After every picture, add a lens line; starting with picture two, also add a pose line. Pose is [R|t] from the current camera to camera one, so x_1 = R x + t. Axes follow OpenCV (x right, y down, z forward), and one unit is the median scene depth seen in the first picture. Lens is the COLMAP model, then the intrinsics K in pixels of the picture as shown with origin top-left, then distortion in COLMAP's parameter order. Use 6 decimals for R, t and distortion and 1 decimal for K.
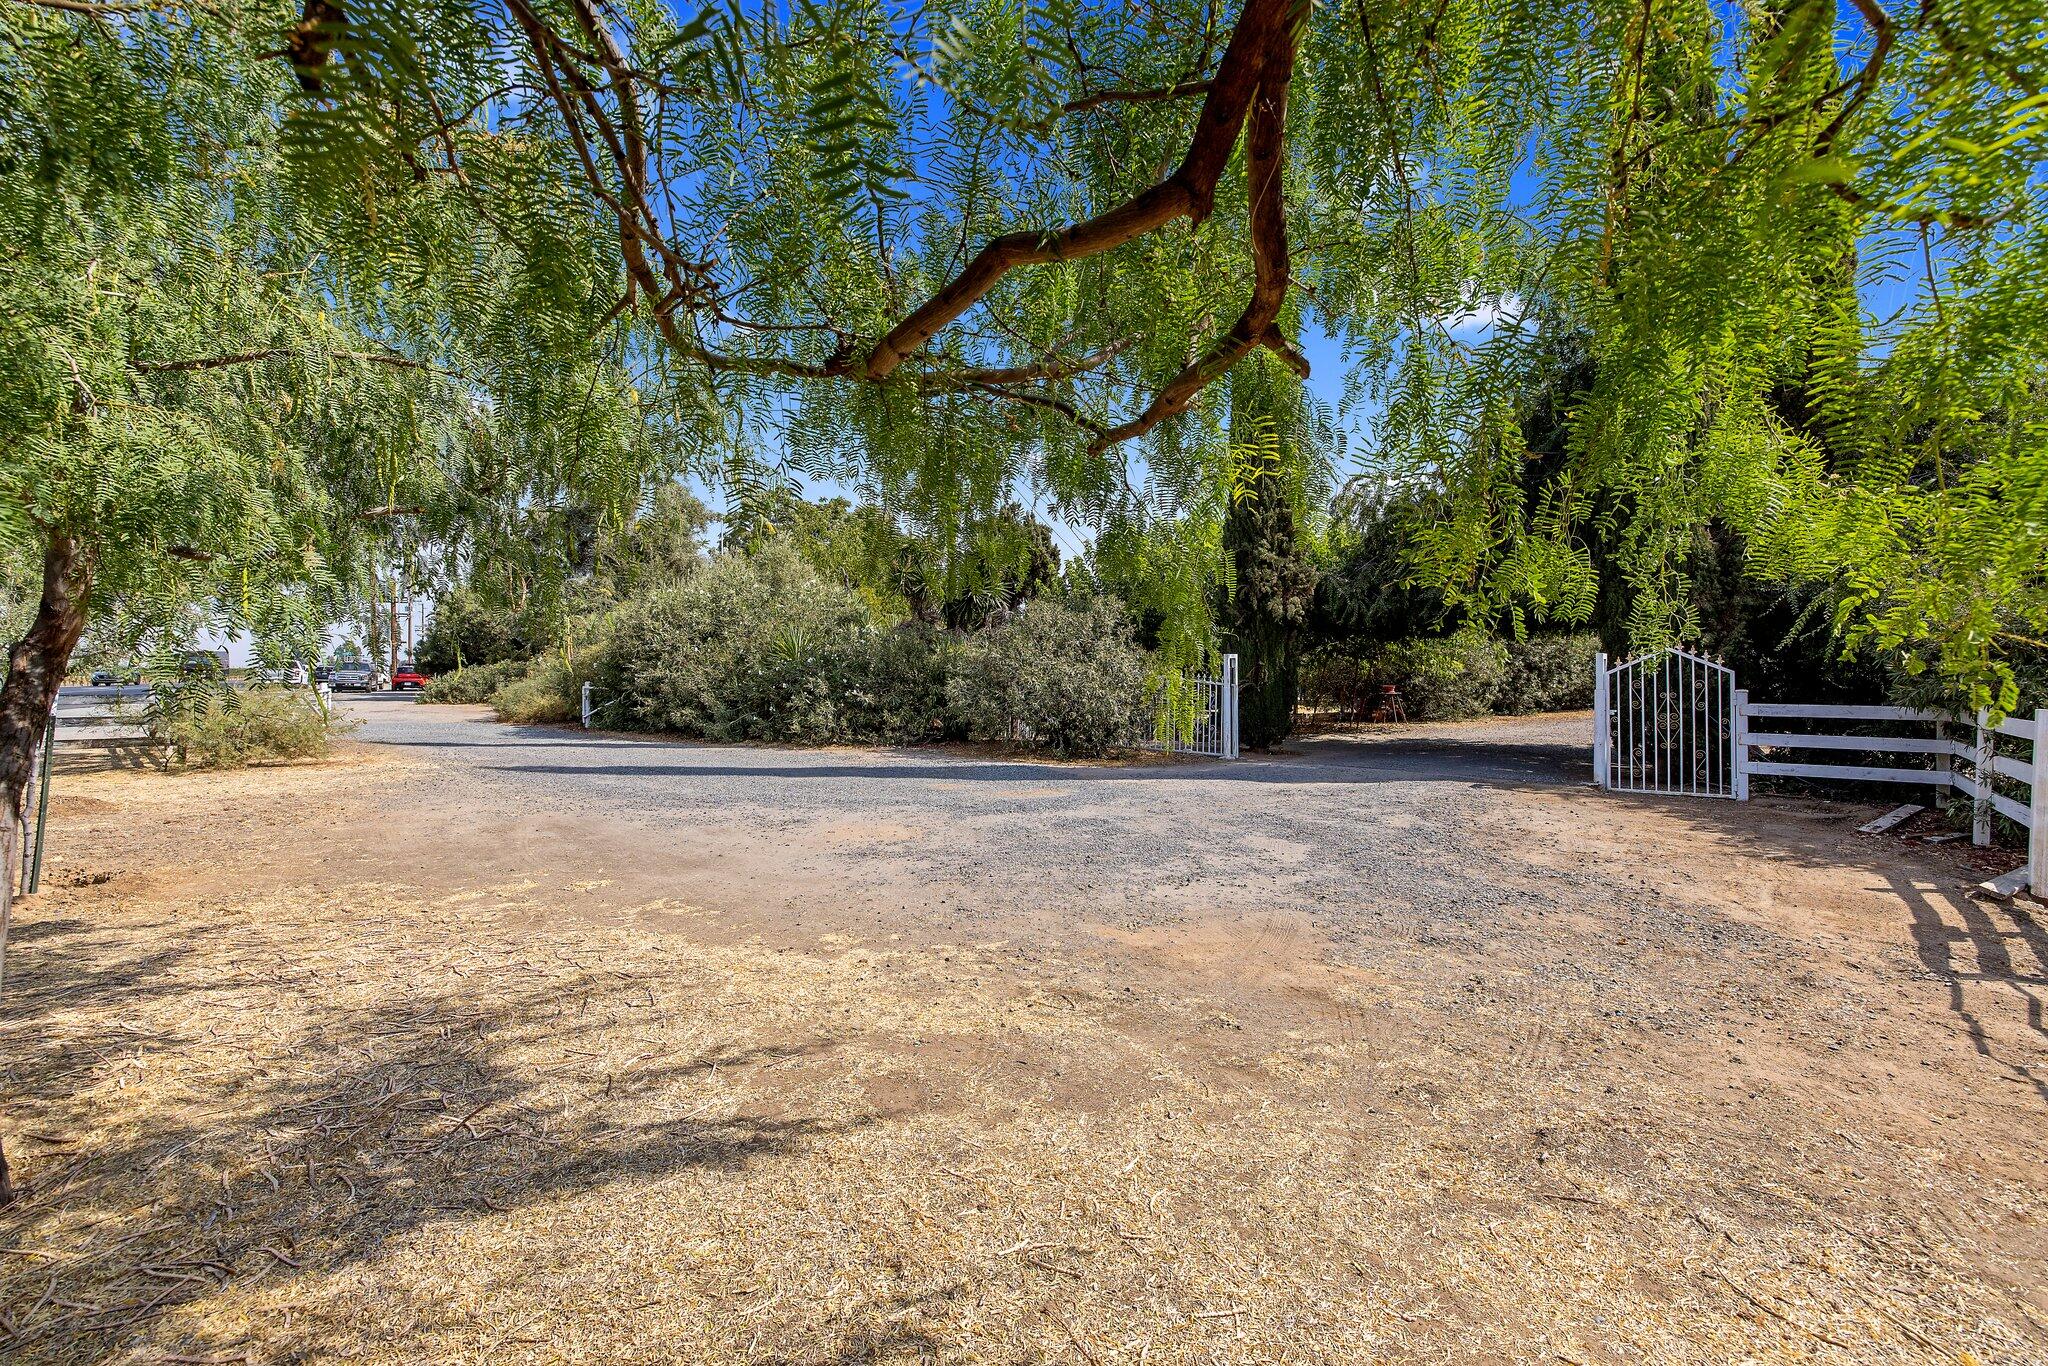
lens RADIAL K [[863.6, 0, 1027.9], [0, 863.6, 679.8], [0, 0, 1]] dist [0.000439, -0.000038]
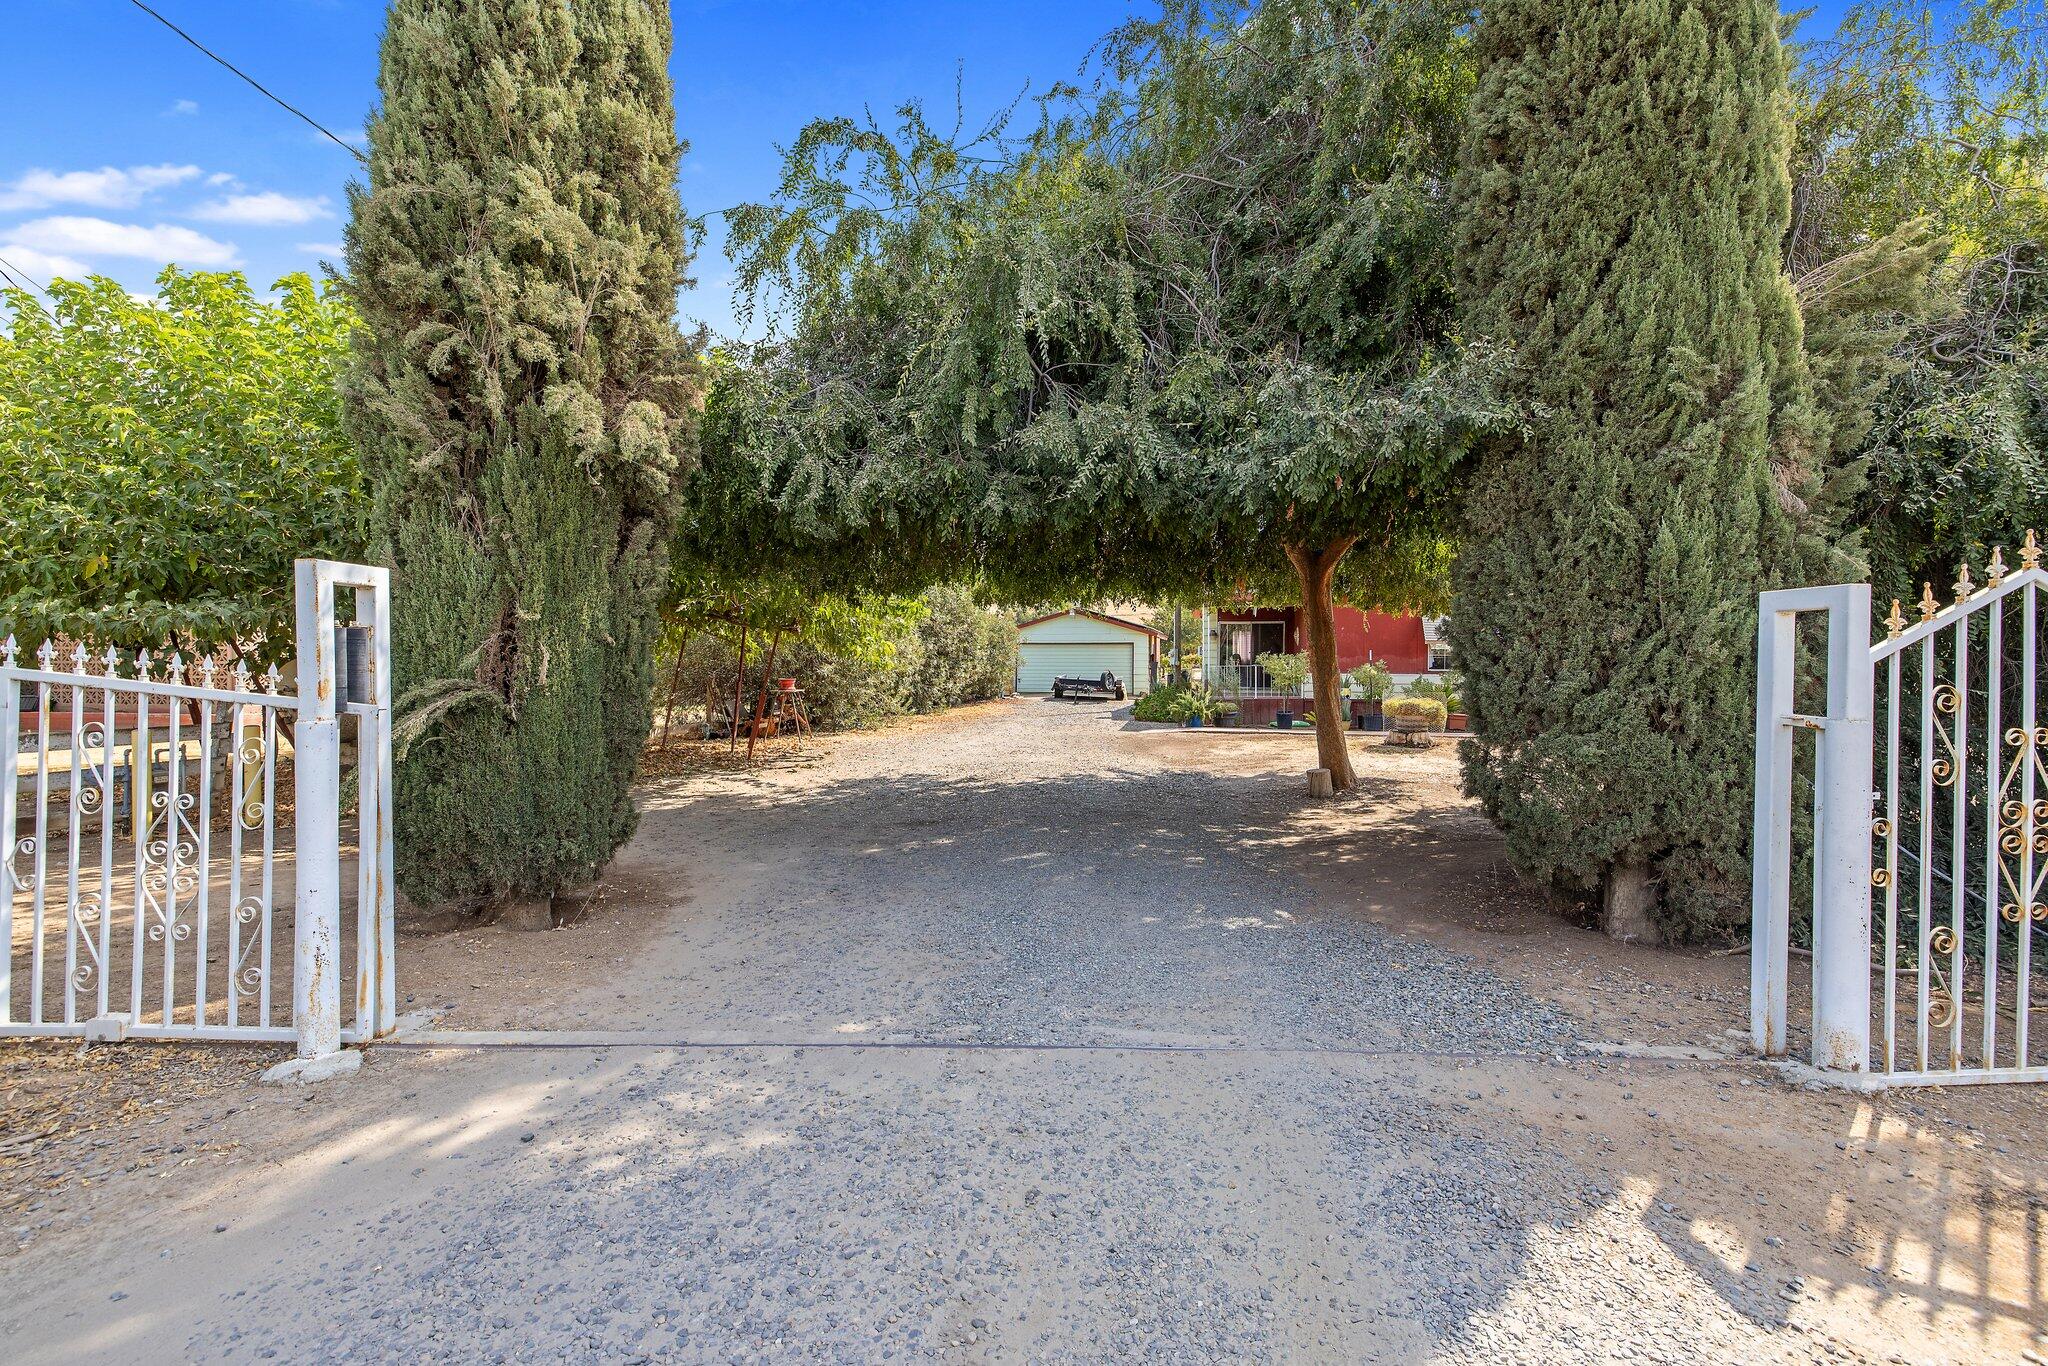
lens RADIAL K [[863.6, 0, 1032.0], [0, 863.6, 667.8], [0, 0, 1]] dist [0.000439, -0.000038]
pose [[0.735773, -0.002779, 0.677223, 0.169911], [0.001161, 0.999995, 0.002842, -0.003522], [-0.677228, -0.001305, 0.735773, 0.572898]]
